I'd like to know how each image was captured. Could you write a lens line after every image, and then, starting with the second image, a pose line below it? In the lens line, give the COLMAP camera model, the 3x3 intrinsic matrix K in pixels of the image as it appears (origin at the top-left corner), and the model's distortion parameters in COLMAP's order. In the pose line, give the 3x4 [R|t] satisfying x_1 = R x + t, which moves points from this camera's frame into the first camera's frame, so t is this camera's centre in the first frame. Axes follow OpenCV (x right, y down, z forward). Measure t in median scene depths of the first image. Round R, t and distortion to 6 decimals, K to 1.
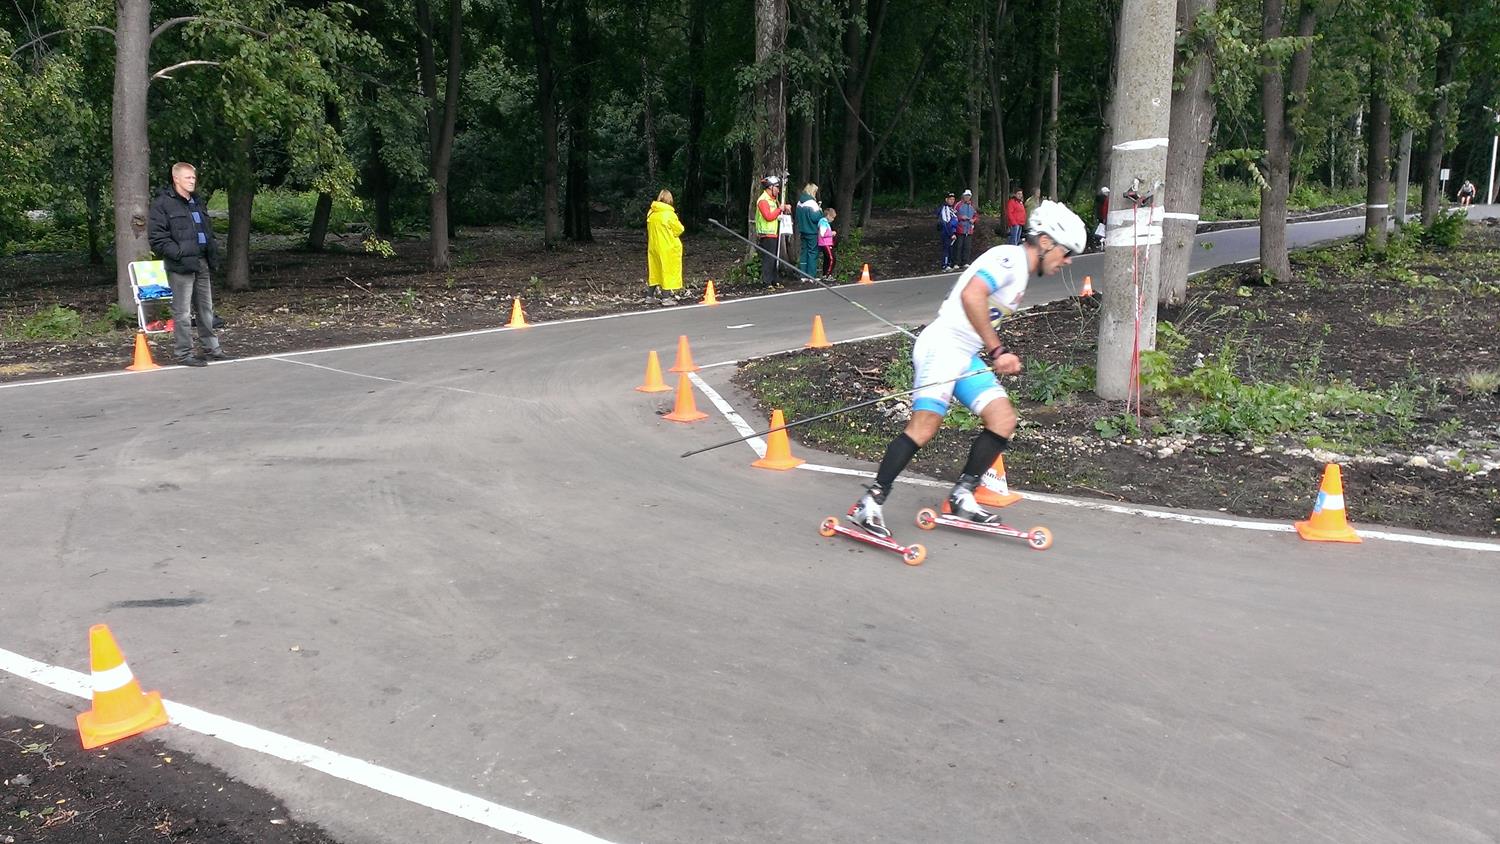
lens RADIAL K [[1153.6, 0, 742.7], [0, 1153.6, 387.8], [0, 0, 1]] dist [0.191403, -0.317817]
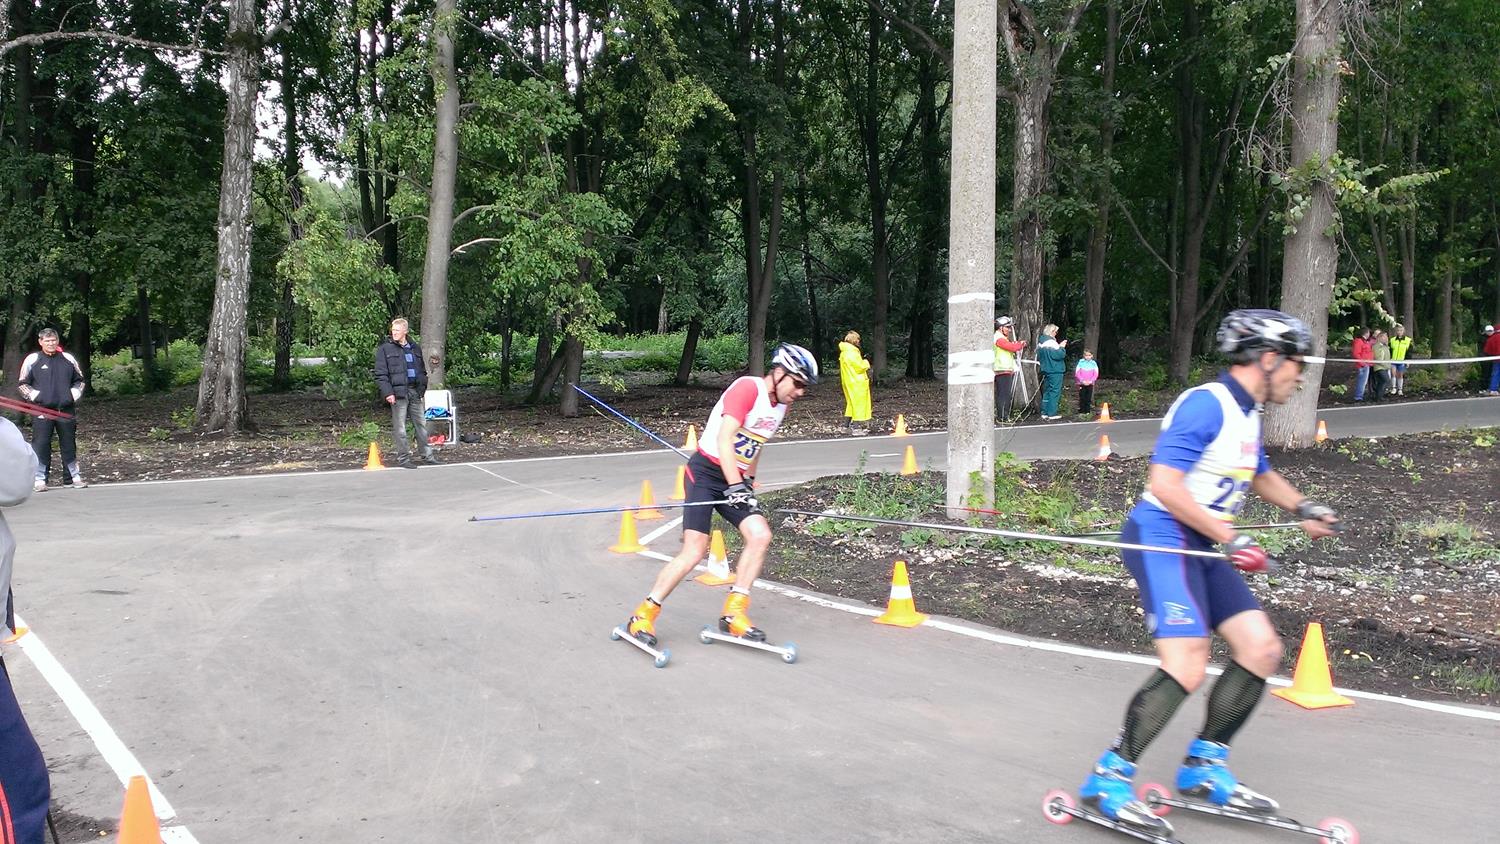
lens RADIAL K [[1153.6, 0, 742.7], [0, 1153.6, 387.8], [0, 0, 1]] dist [0.191403, -0.317817]
pose [[0.931486, 0.013644, -0.363522, 0.250665], [-0.056315, 0.992658, -0.107044, 0.007911], [0.359392, 0.120181, 0.925415, -0.060584]]
